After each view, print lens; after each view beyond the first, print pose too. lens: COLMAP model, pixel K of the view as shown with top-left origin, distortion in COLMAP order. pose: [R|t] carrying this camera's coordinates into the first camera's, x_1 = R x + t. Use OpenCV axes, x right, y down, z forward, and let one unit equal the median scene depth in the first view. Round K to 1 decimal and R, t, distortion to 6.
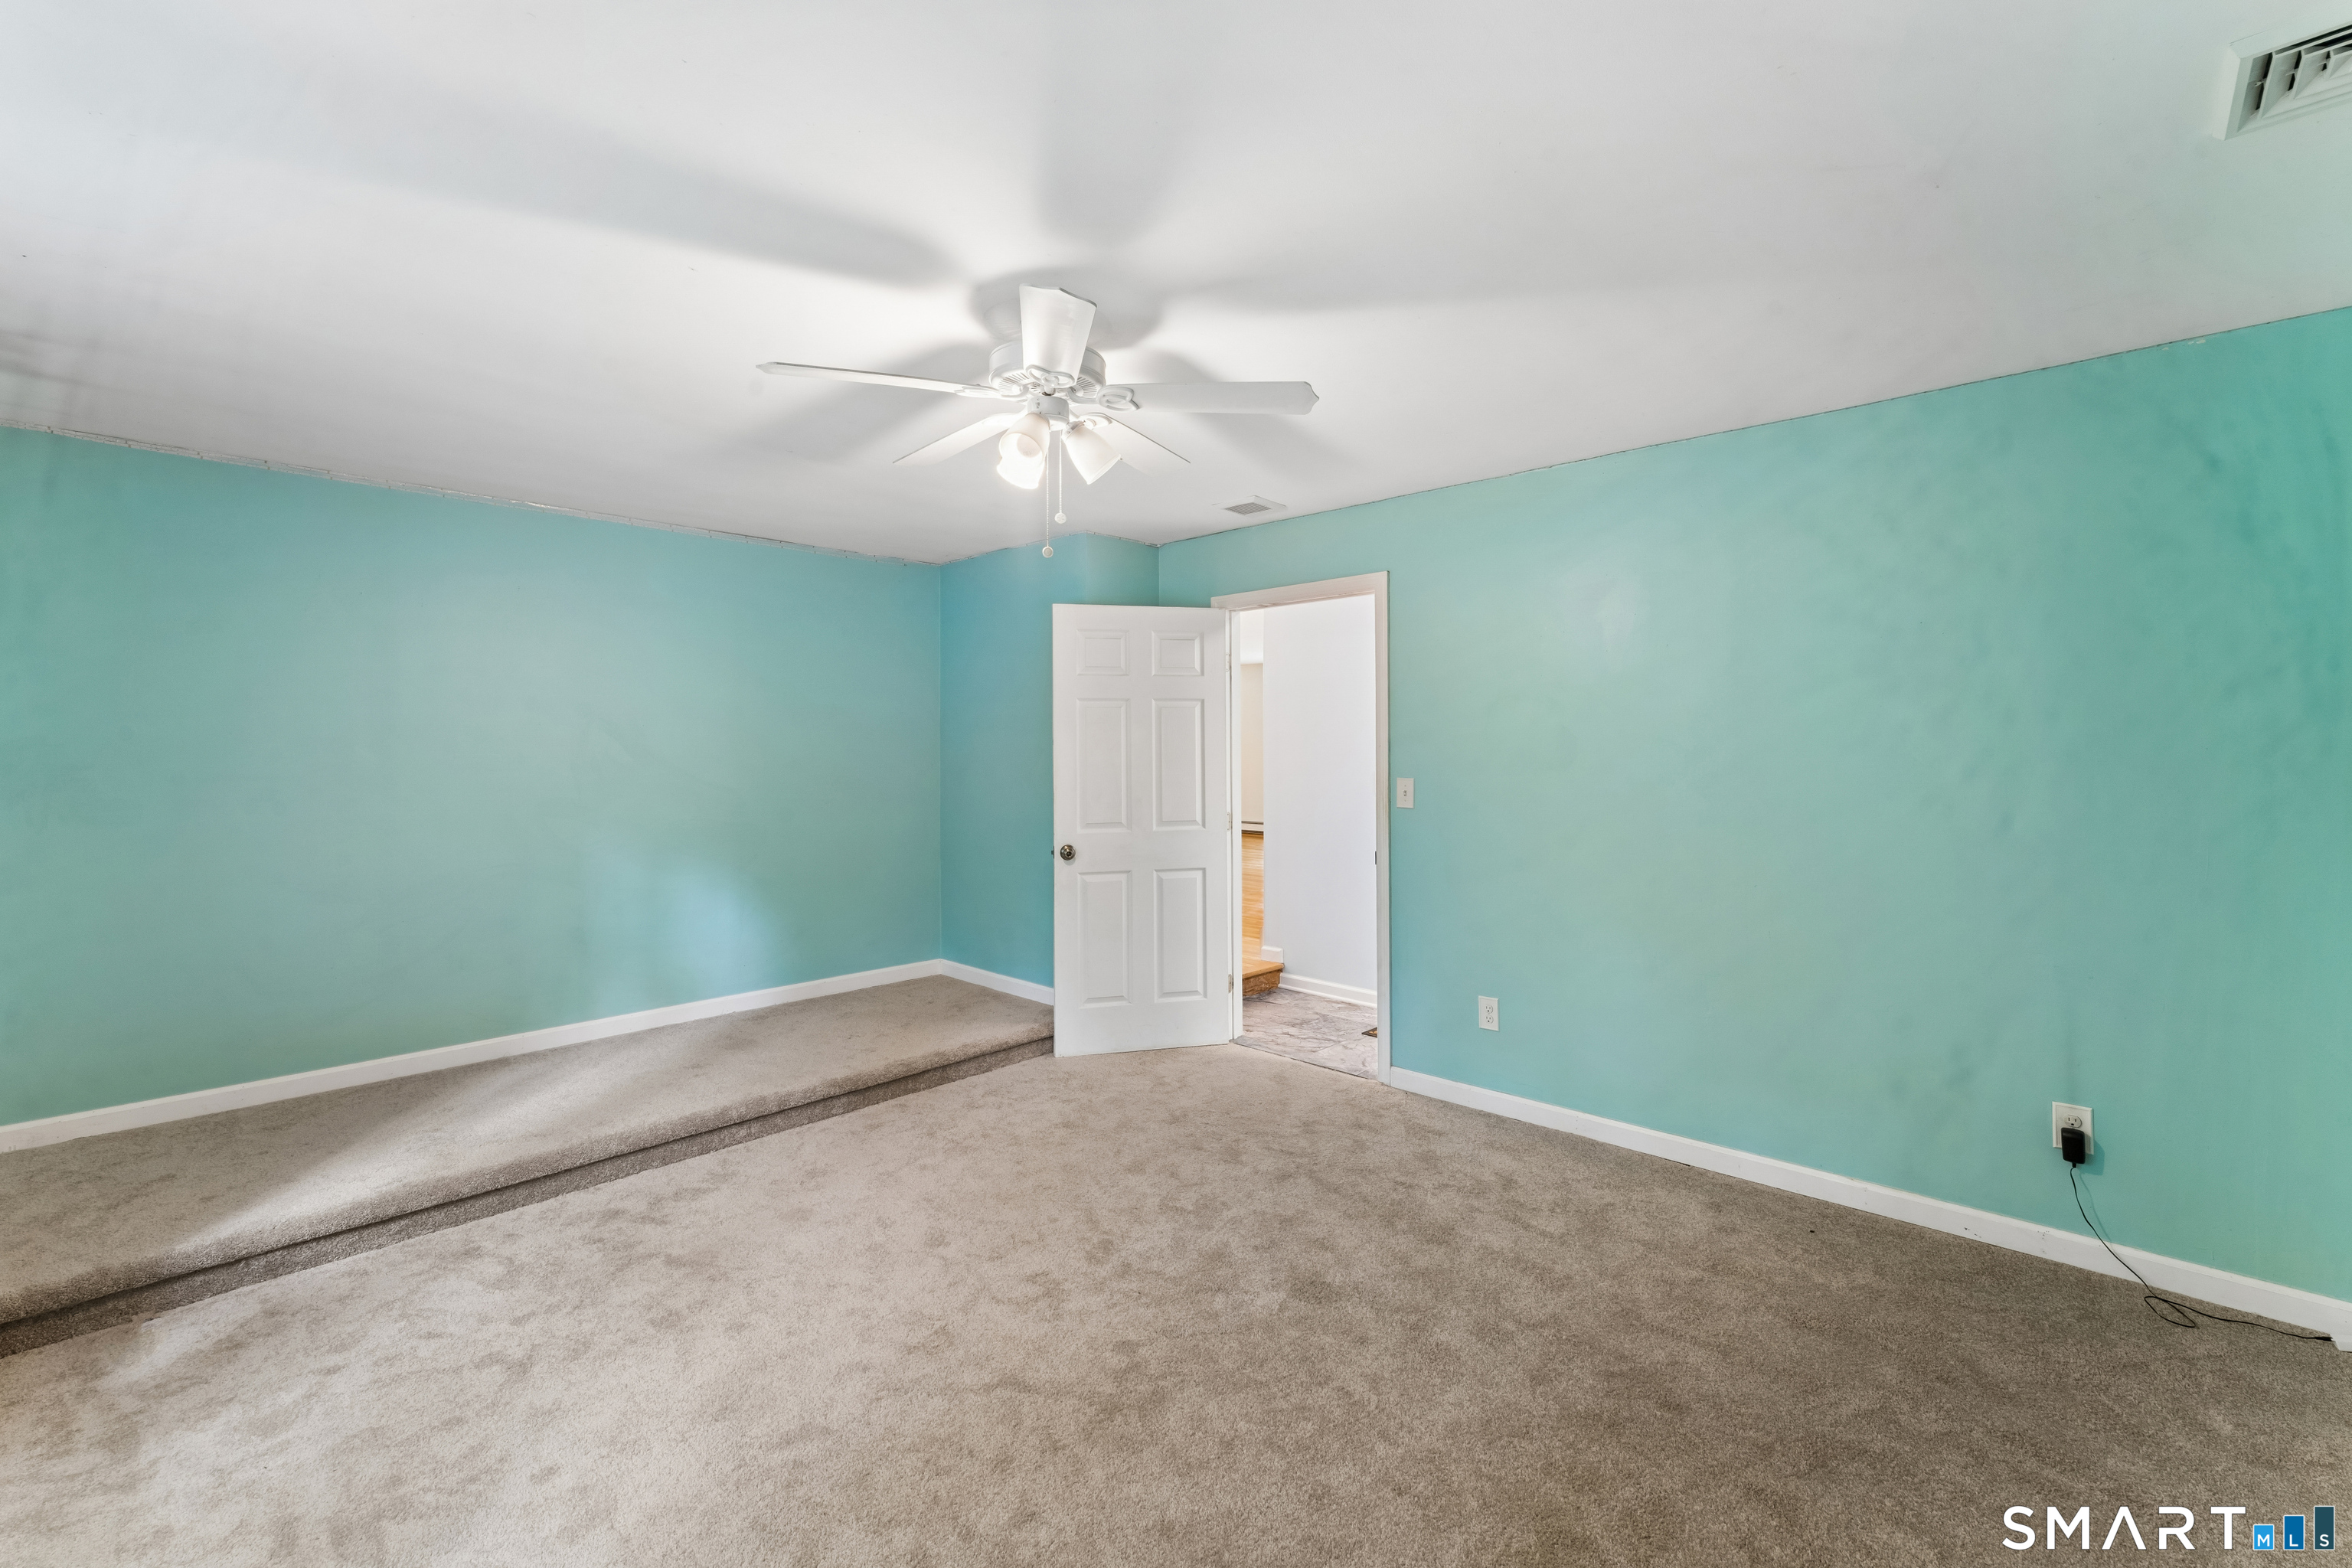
lens RADIAL K [[949.7, 0, 1196.1], [0, 949.7, 742.1], [0, 0, 1]] dist [-0.001203, -0.000617]
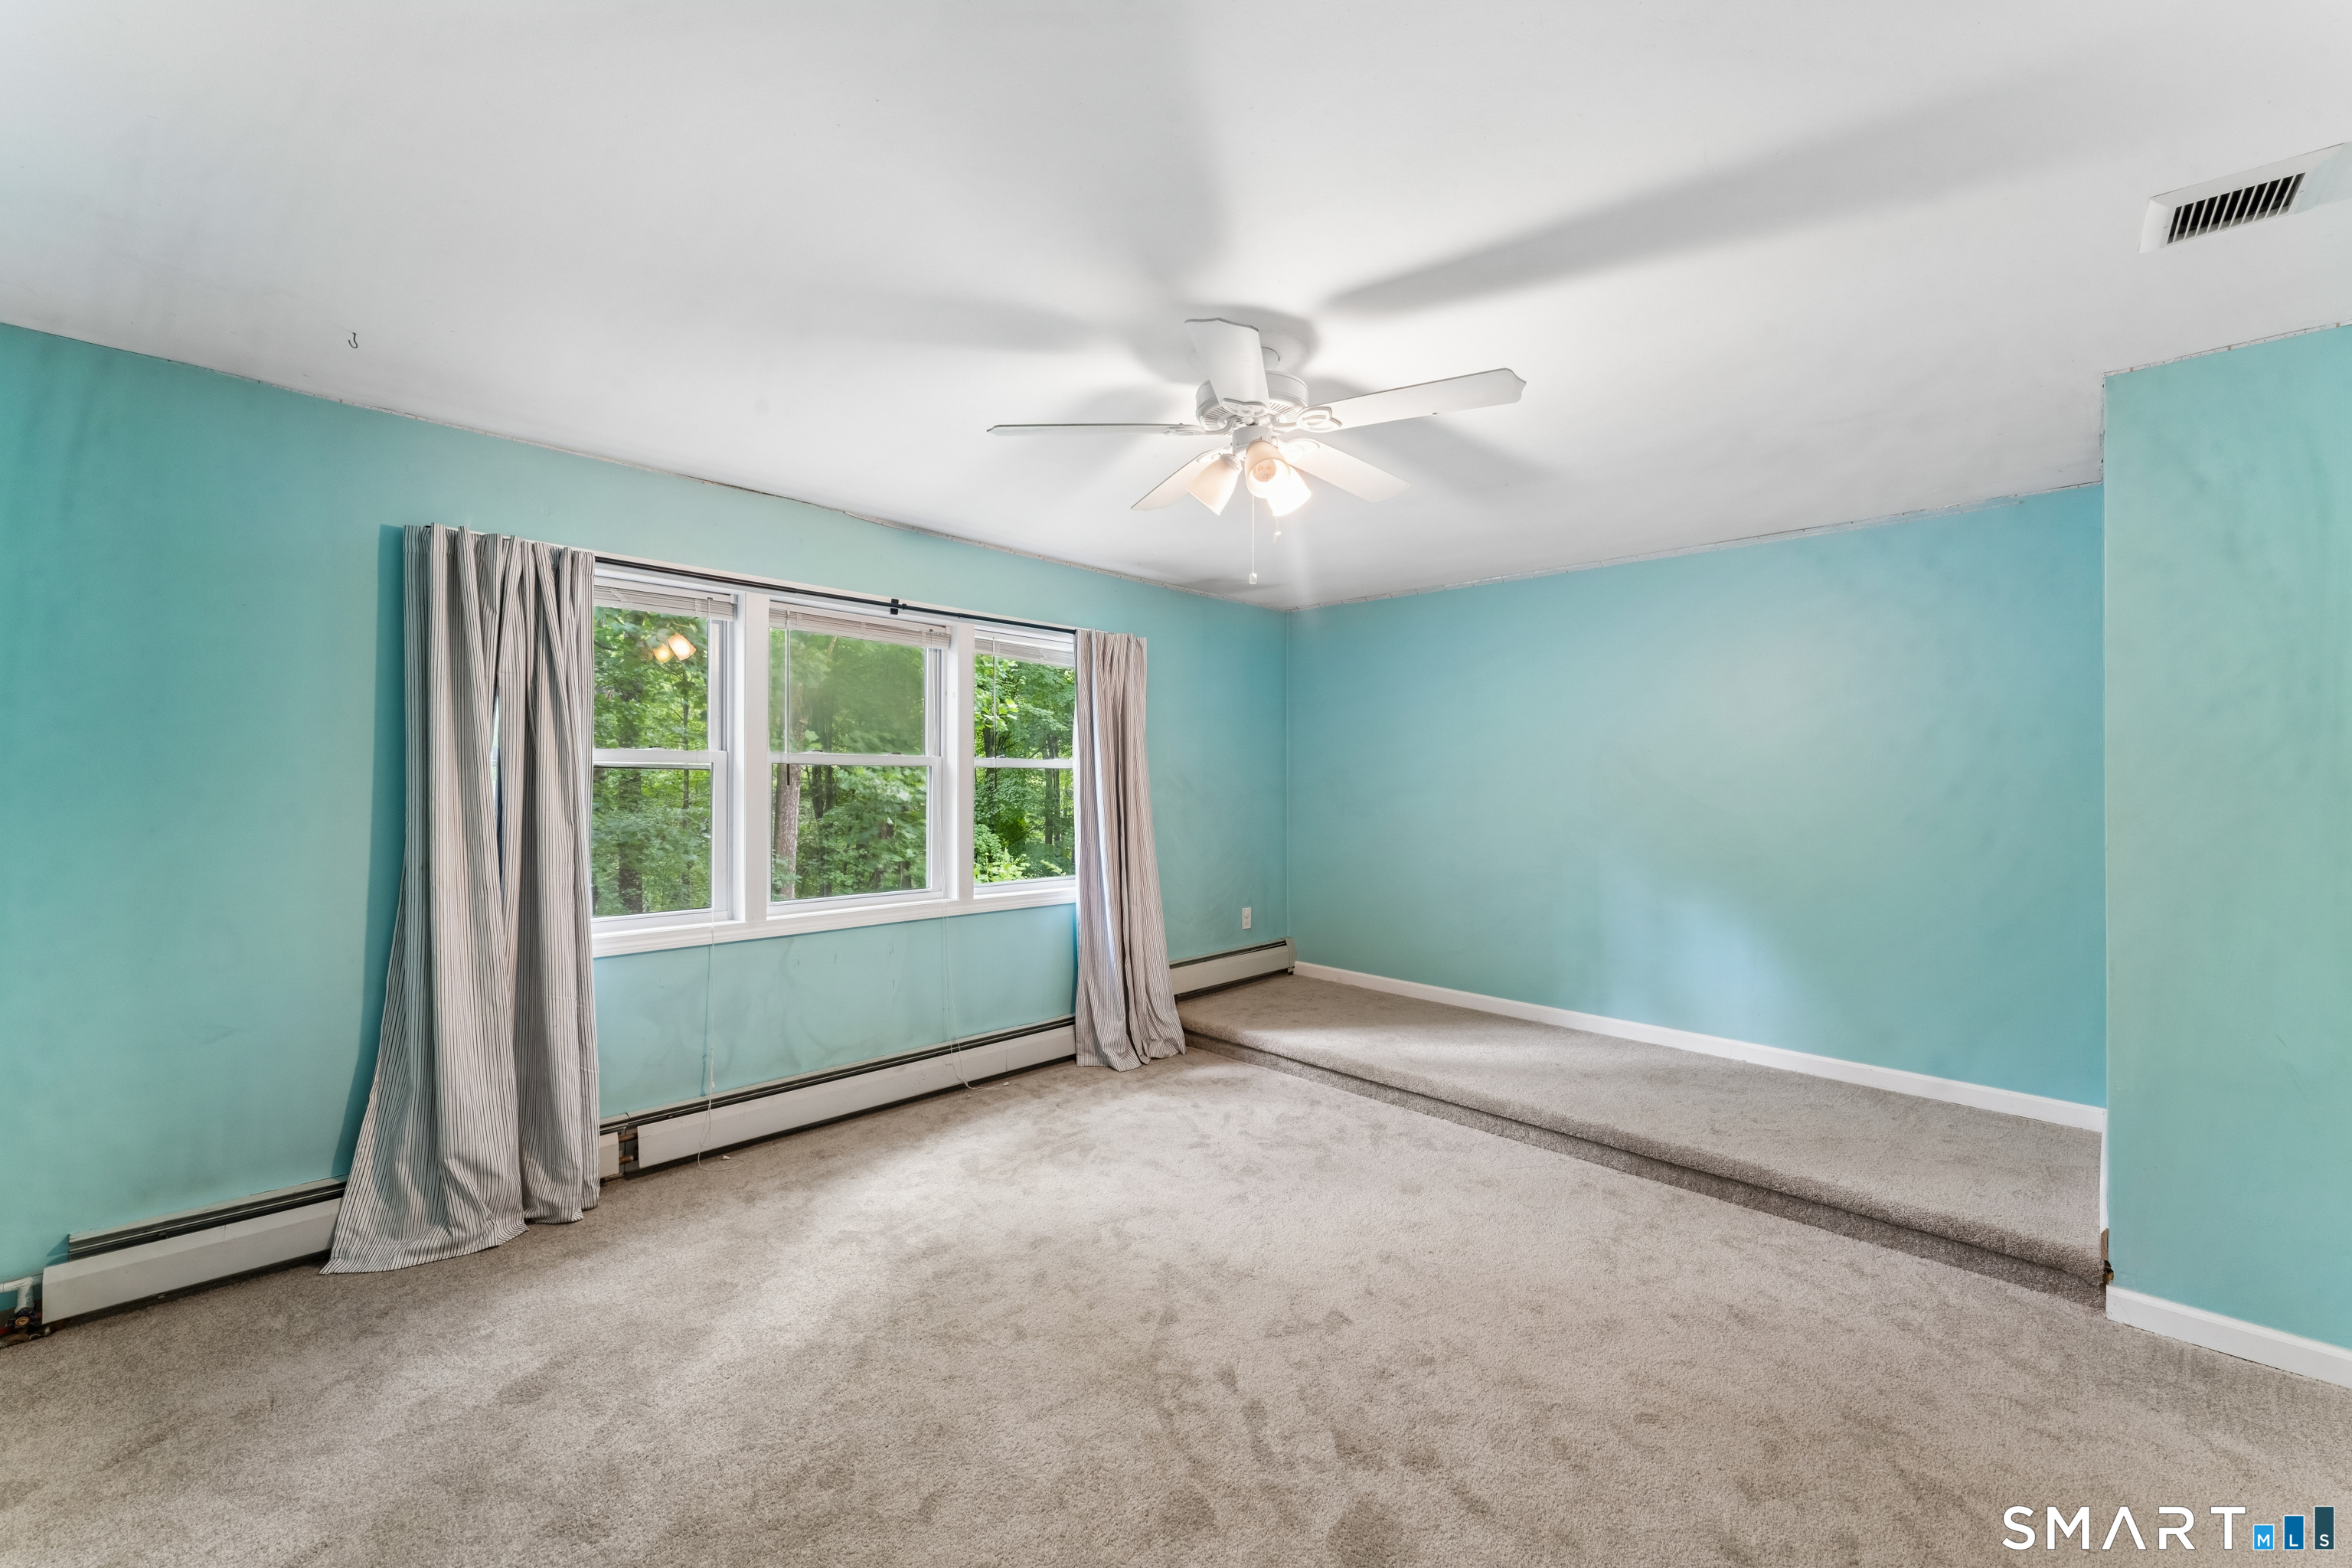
lens RADIAL K [[949.7, 0, 1177.7], [0, 949.7, 783.3], [0, 0, 1]] dist [-0.001203, -0.000617]
pose [[-0.034709, 0.007777, -0.999367, 0.762064], [0.004235, 0.999962, 0.007634, 0.012936], [0.999388, -0.003967, -0.034740, 0.833259]]
